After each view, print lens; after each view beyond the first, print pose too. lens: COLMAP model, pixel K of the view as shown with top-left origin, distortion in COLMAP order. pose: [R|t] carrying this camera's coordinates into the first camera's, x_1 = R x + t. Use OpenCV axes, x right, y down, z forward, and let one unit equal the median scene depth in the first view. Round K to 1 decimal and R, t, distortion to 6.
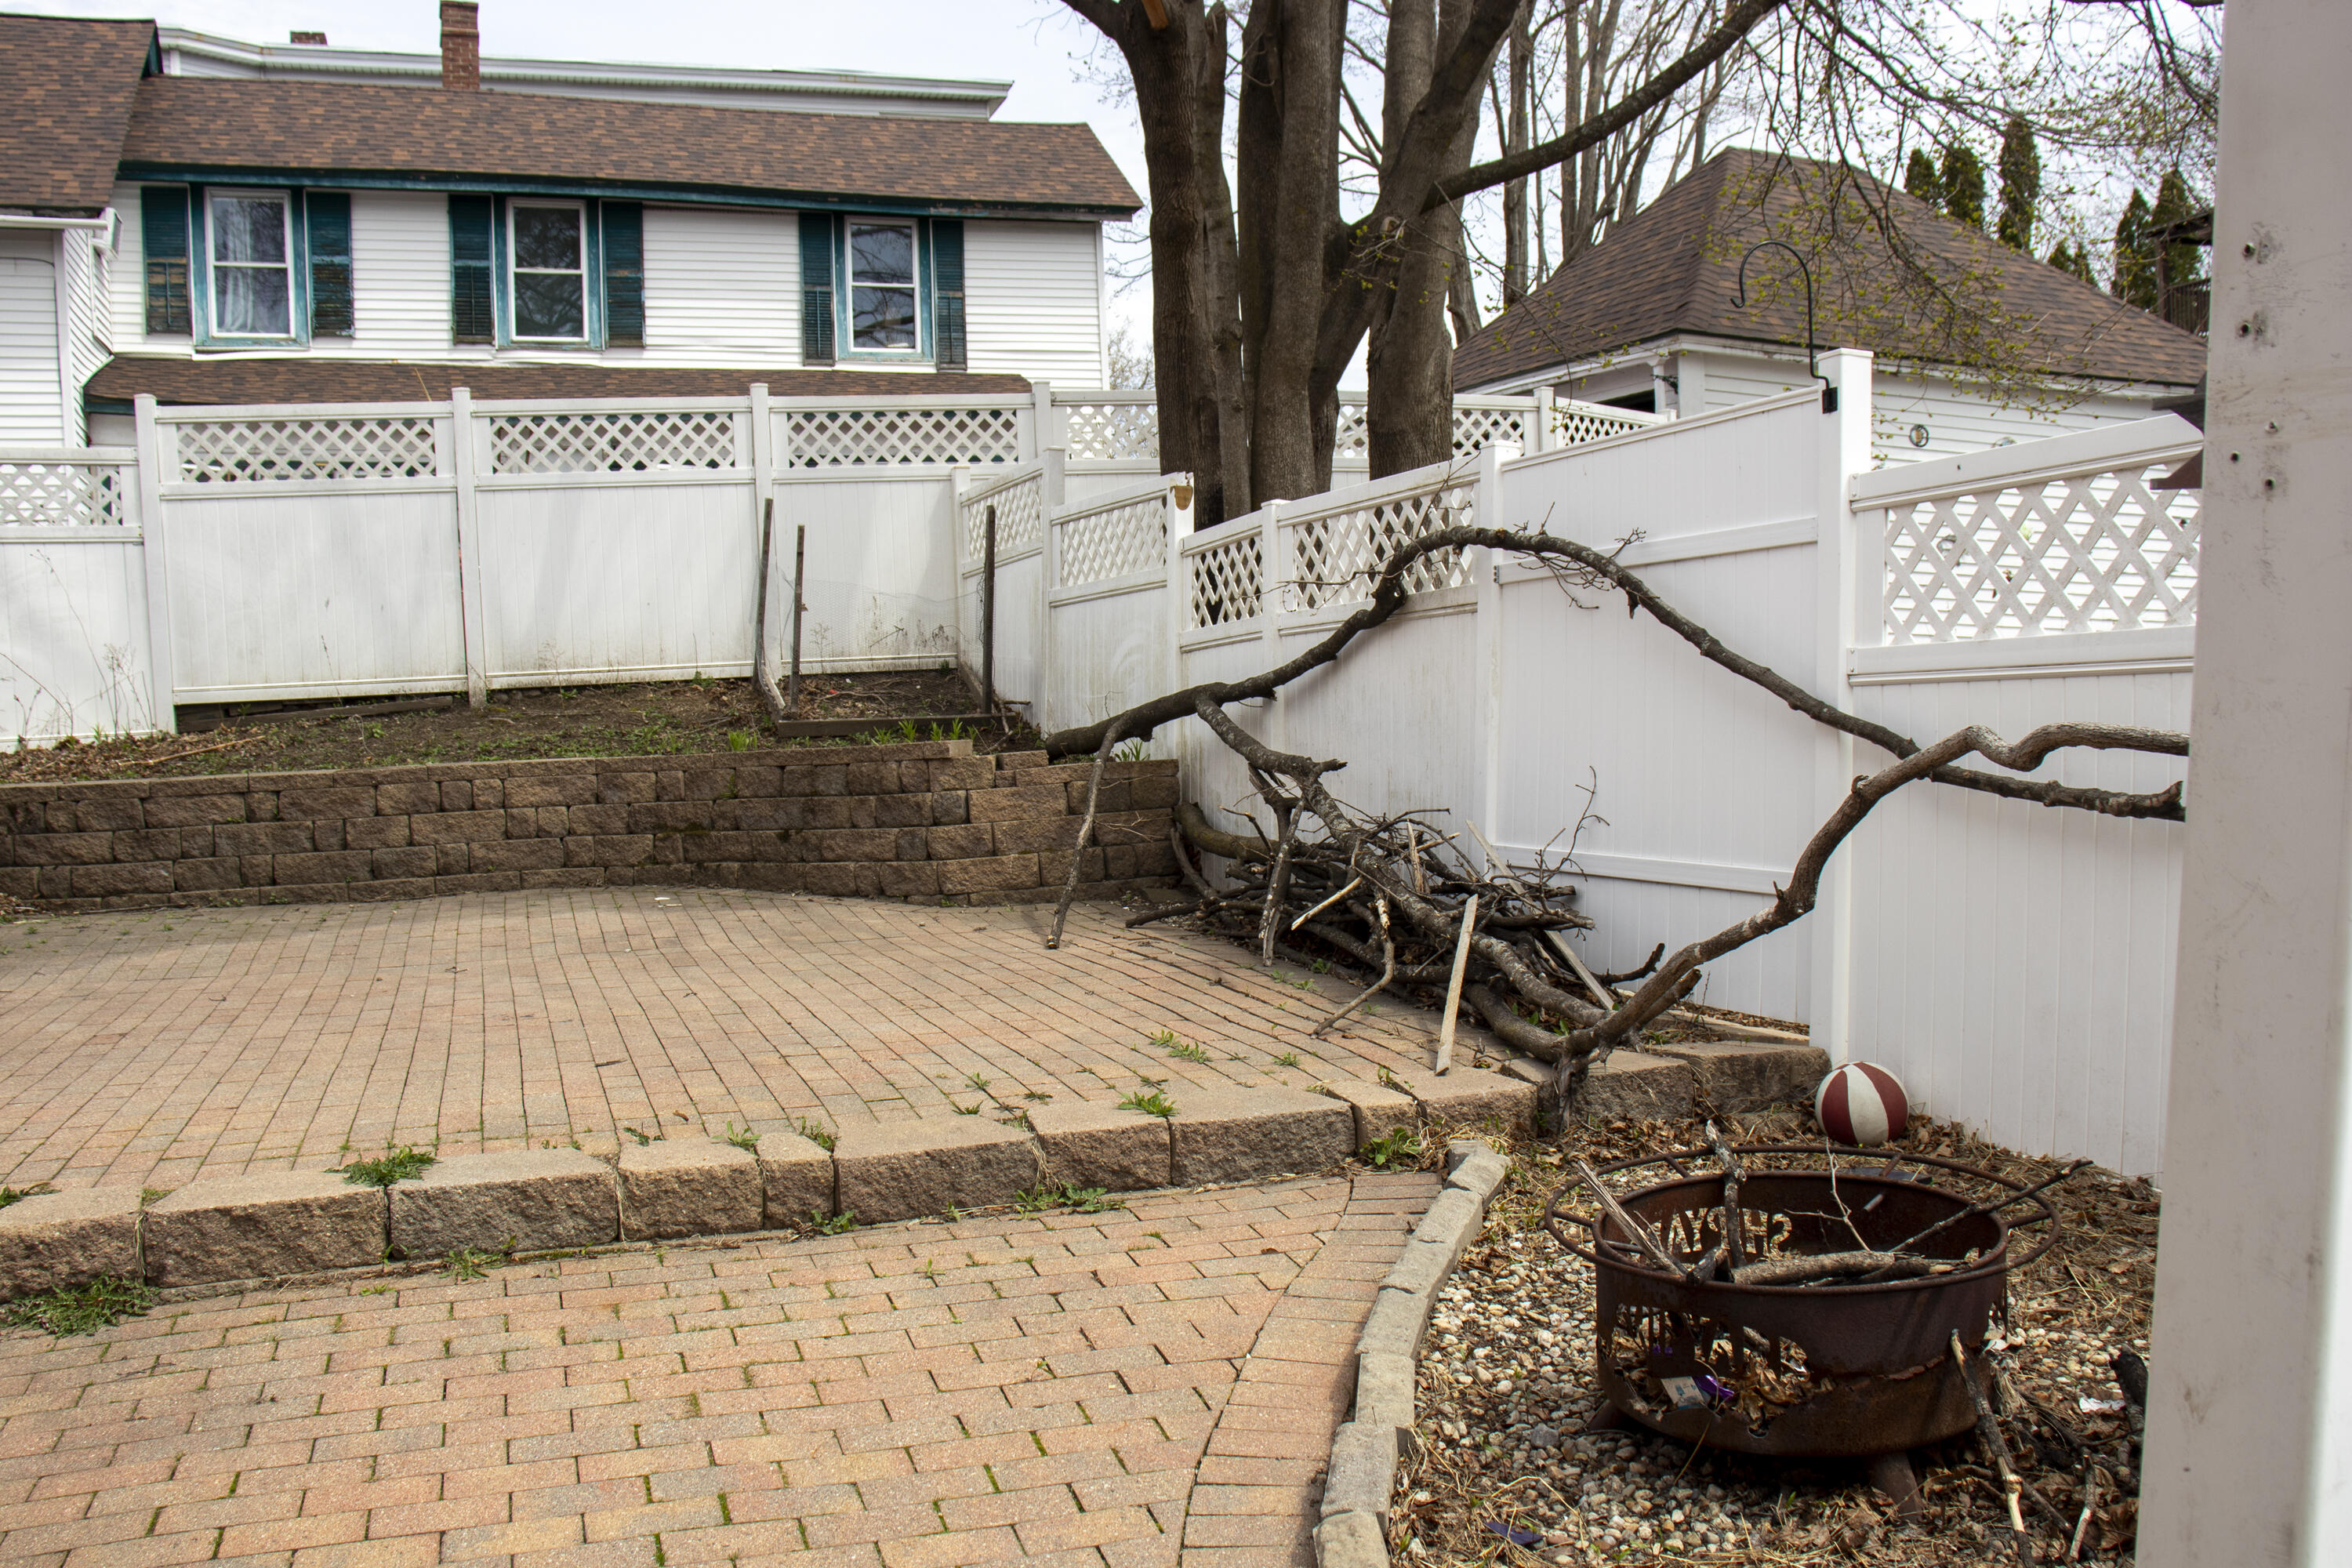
lens RADIAL K [[2093.5, 0, 1176.0], [0, 2093.5, 784.0], [0, 0, 1]] dist [-0.152422, 0.175155]
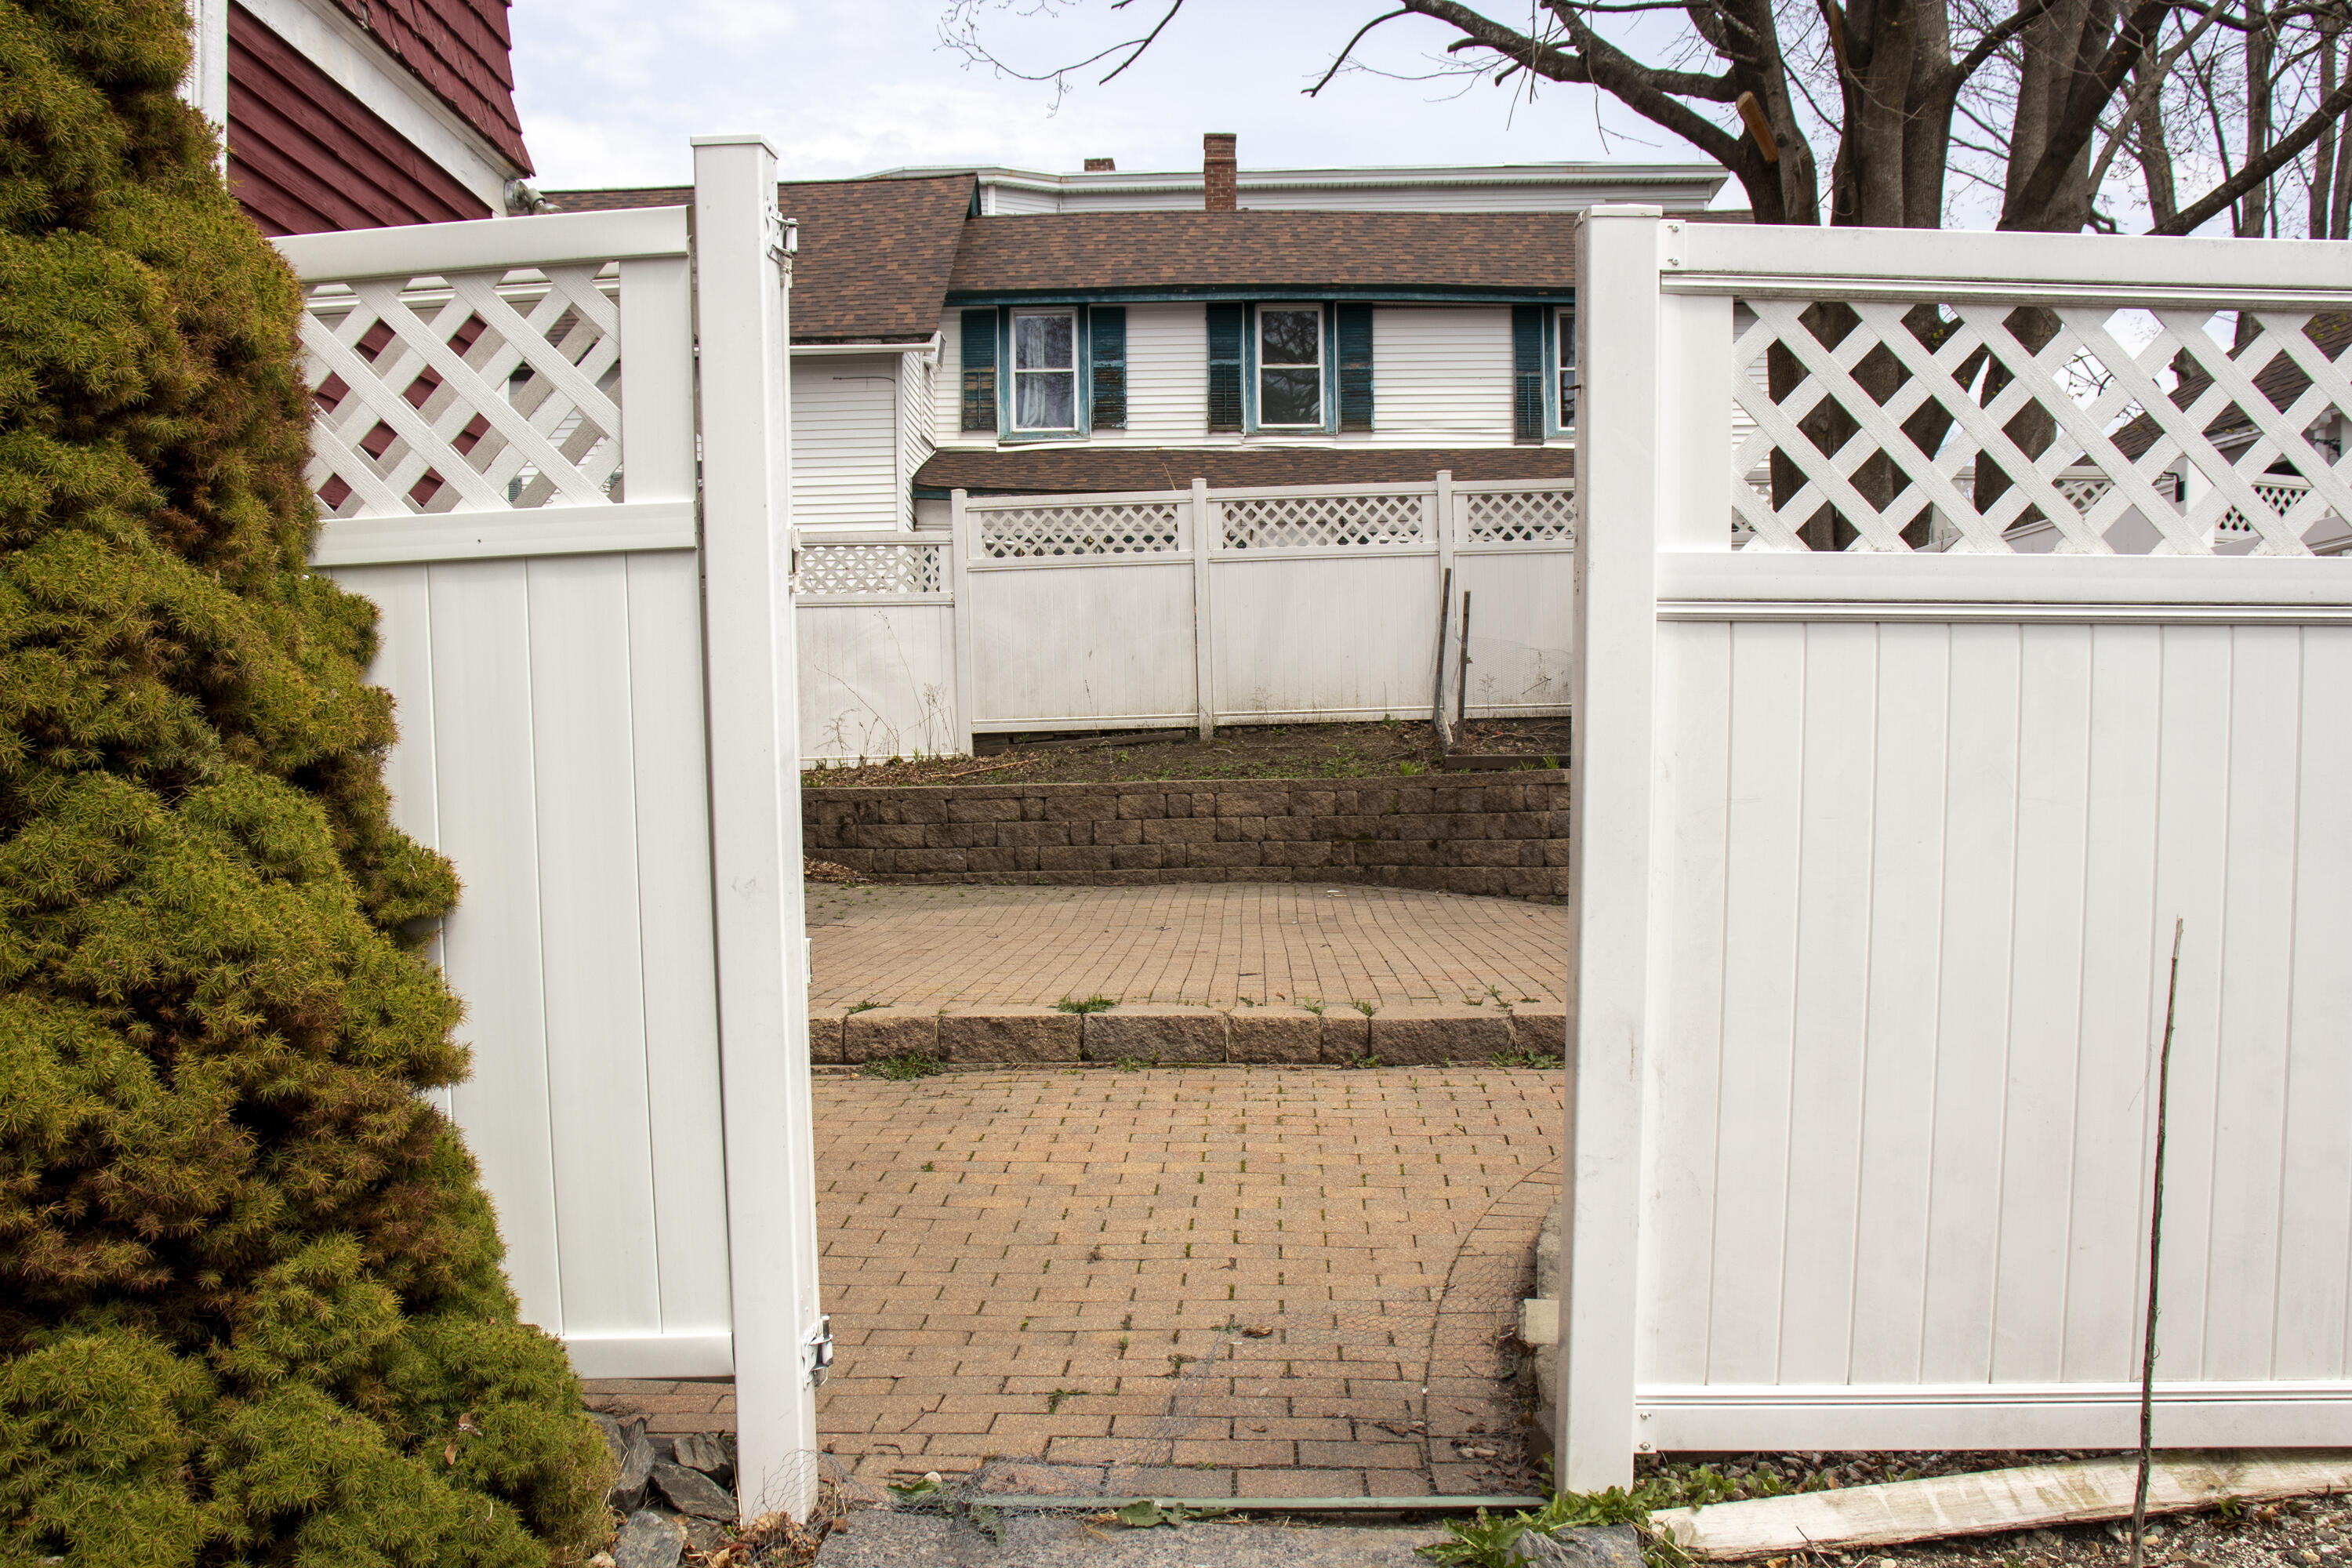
lens RADIAL K [[2093.5, 0, 1176.0], [0, 2093.5, 784.0], [0, 0, 1]] dist [-0.152422, 0.175155]
pose [[0.935498, 0.023084, -0.352577, 0.079605], [-0.033454, 0.999167, -0.023349, 0.017706], [0.351745, 0.033638, 0.935491, -0.158022]]
